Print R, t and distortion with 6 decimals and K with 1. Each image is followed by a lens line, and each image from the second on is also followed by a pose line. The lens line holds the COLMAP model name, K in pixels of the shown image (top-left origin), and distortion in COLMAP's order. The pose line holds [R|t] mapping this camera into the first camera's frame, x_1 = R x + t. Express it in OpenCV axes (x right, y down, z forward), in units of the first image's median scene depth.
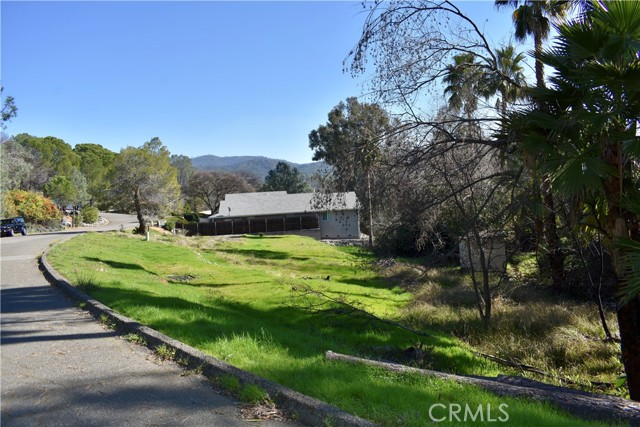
lens RADIAL K [[500.4, 0, 320.4], [0, 500.4, 205.7], [0, 0, 1]] dist [-0.102277, 0.002848]
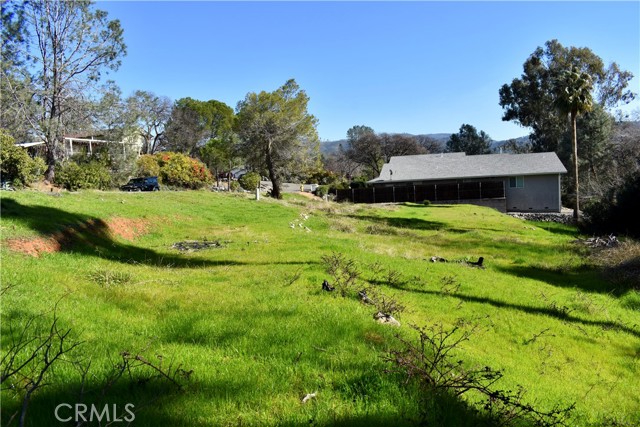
lens RADIAL K [[500.4, 0, 320.4], [0, 500.4, 205.7], [0, 0, 1]] dist [-0.102277, 0.002848]
pose [[0.926559, 0.024035, -0.375382, 0.019904], [-0.008066, 0.998997, 0.044053, 0.026465], [0.376064, -0.037790, 0.925823, 0.188437]]
